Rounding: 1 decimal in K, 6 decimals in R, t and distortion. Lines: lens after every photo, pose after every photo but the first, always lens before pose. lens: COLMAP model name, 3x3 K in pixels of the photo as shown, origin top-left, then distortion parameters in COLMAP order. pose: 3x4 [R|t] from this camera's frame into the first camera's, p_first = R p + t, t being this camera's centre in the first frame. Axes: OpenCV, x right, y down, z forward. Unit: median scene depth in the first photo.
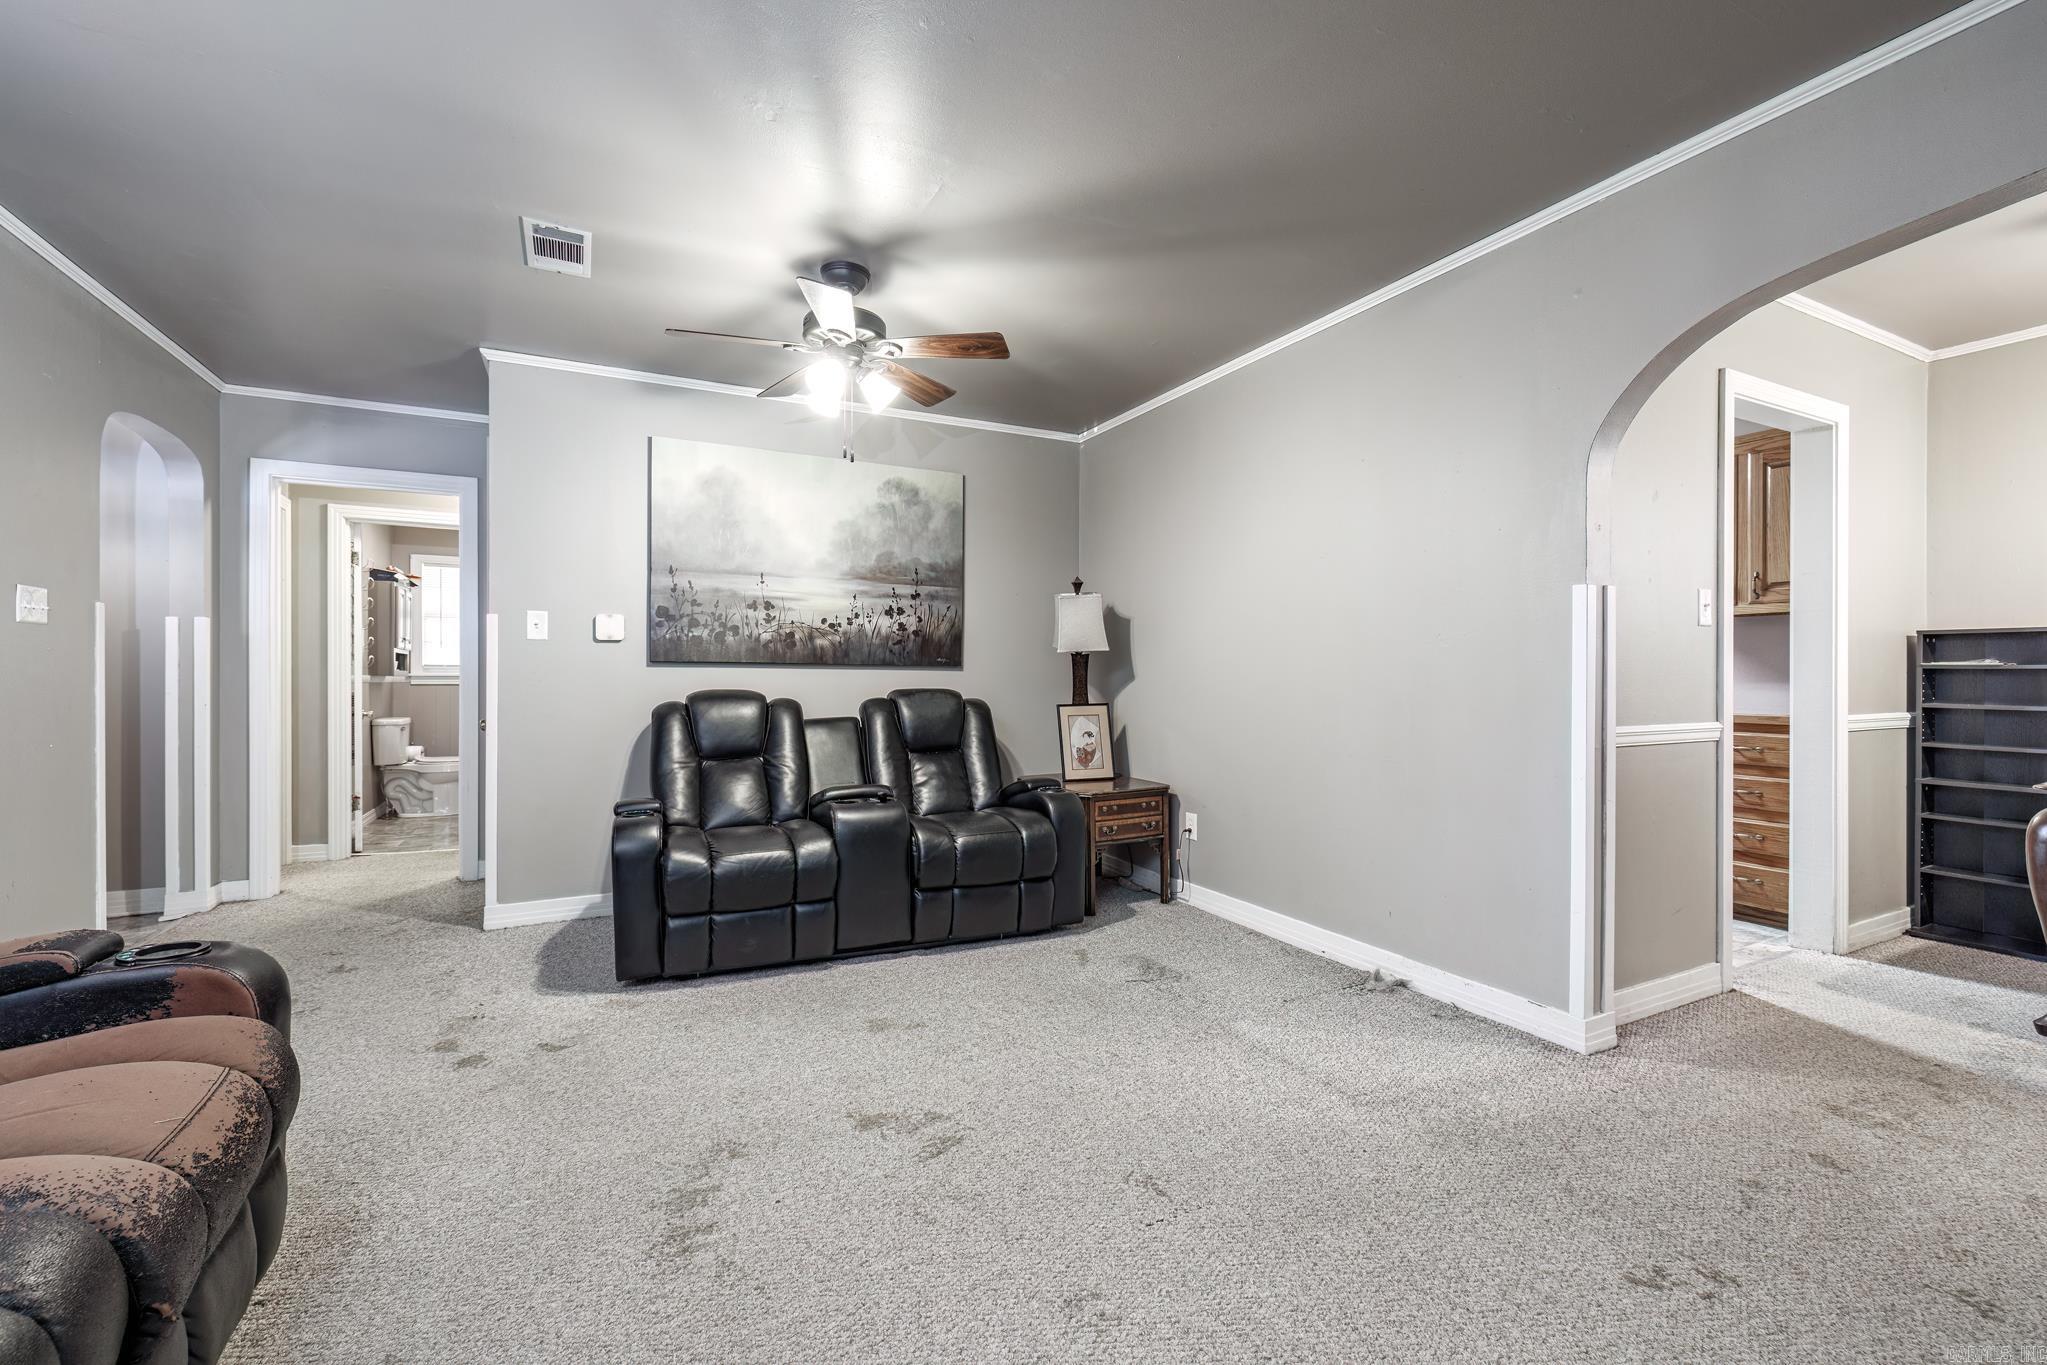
lens RADIAL K [[870.4, 0, 1033.8], [0, 870.4, 677.0], [0, 0, 1]] dist [0.000947, 0.000035]
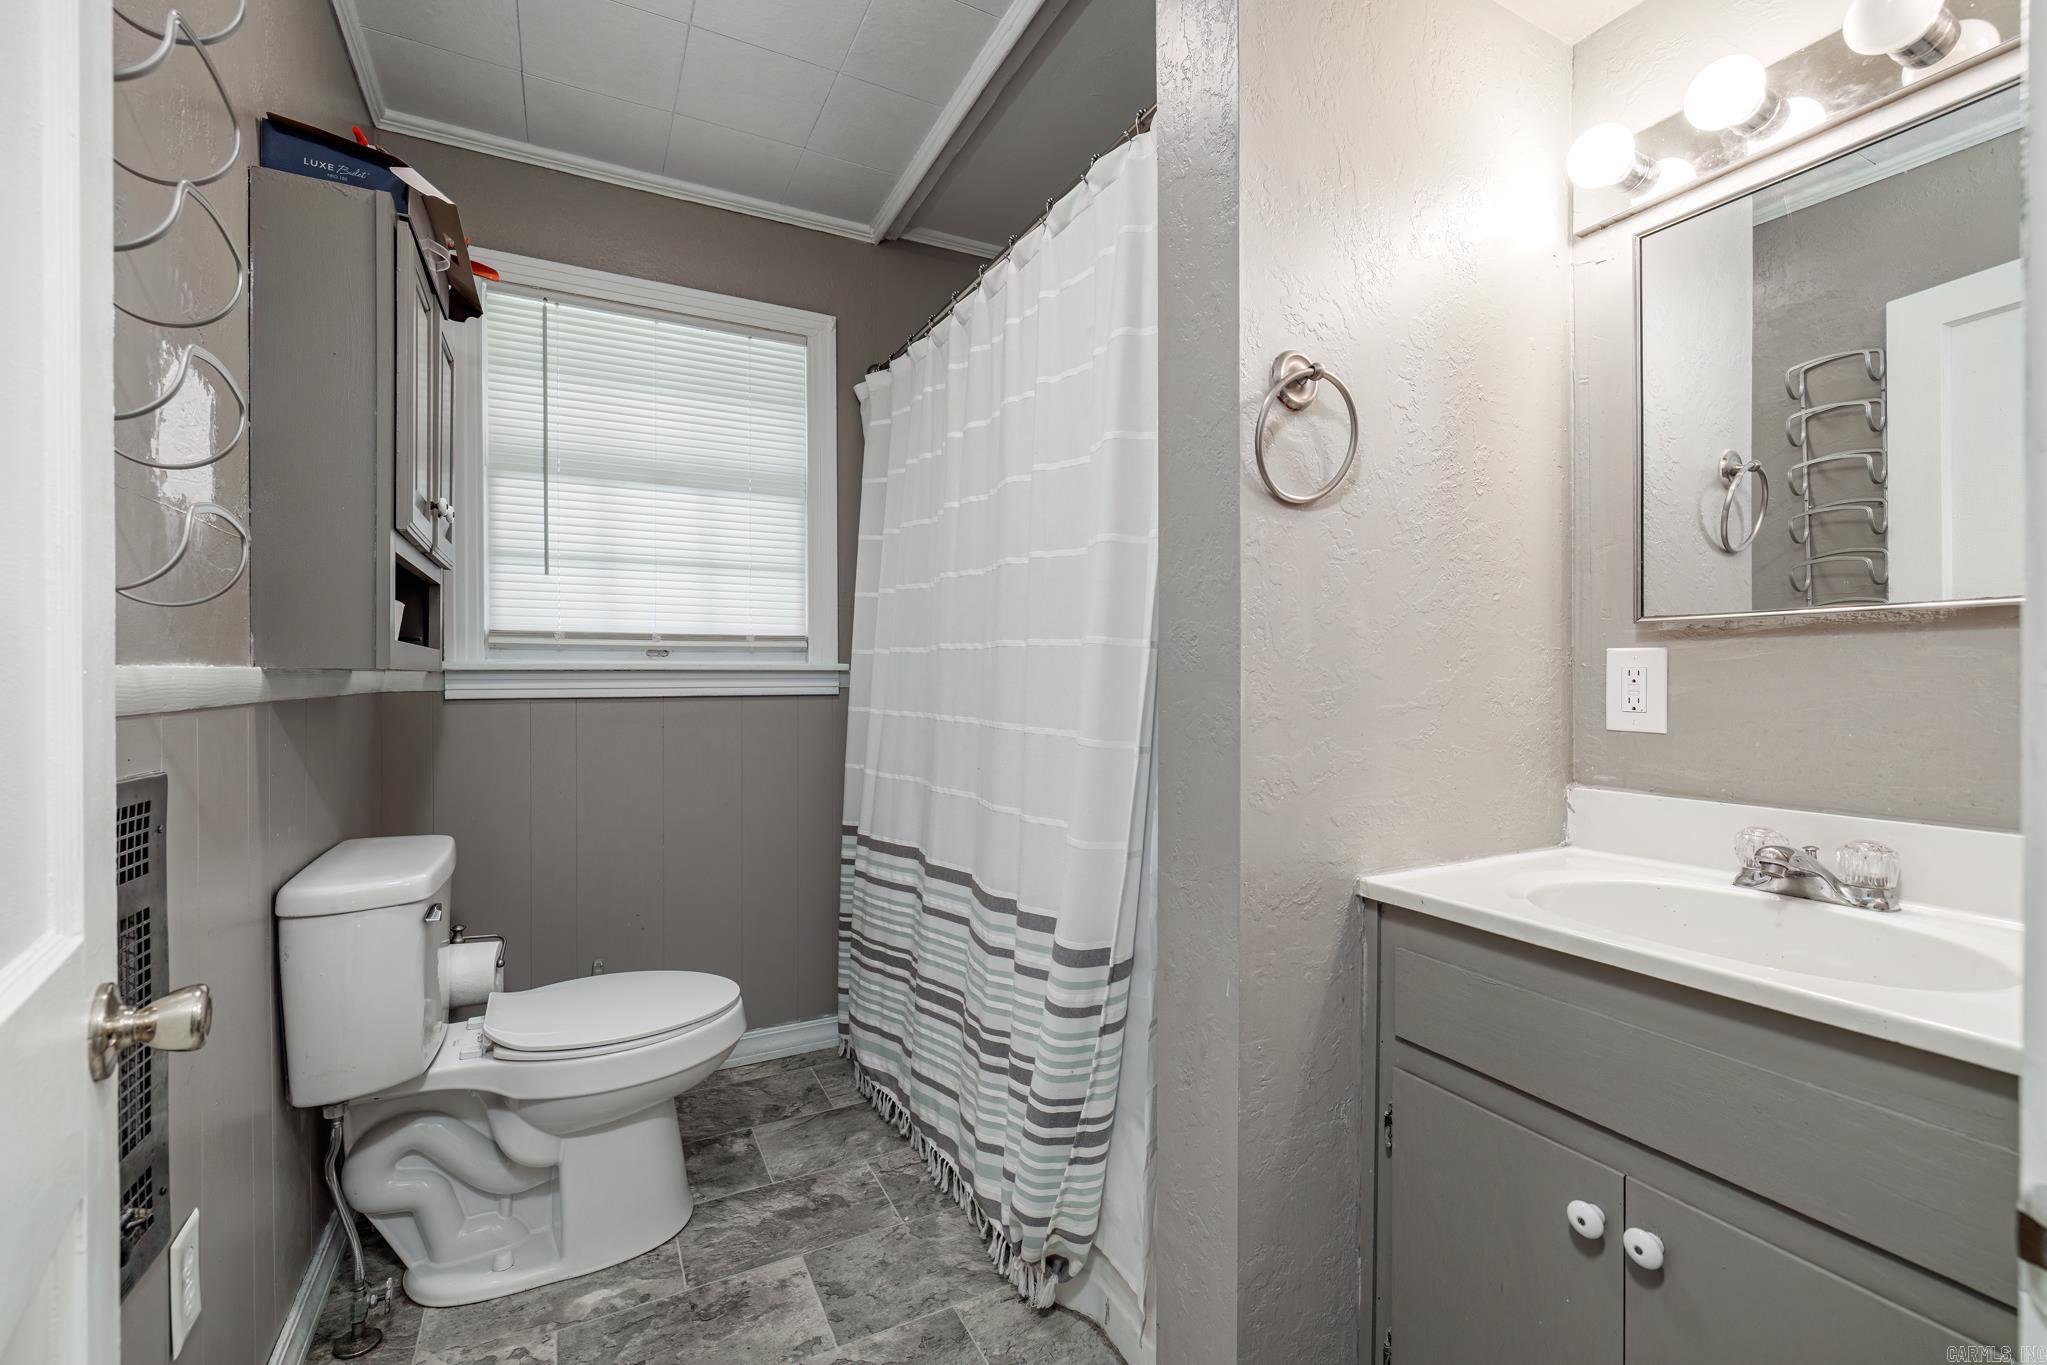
lens RADIAL K [[870.4, 0, 1015.2], [0, 870.4, 683.0], [0, 0, 1]] dist [0.000947, 0.000035]
pose [[0.999966, -0.008253, 0.000635, -0.568127], [0.008253, 0.999966, 0.000335, 0.004761], [-0.000638, -0.000330, 1.000000, 0.769268]]
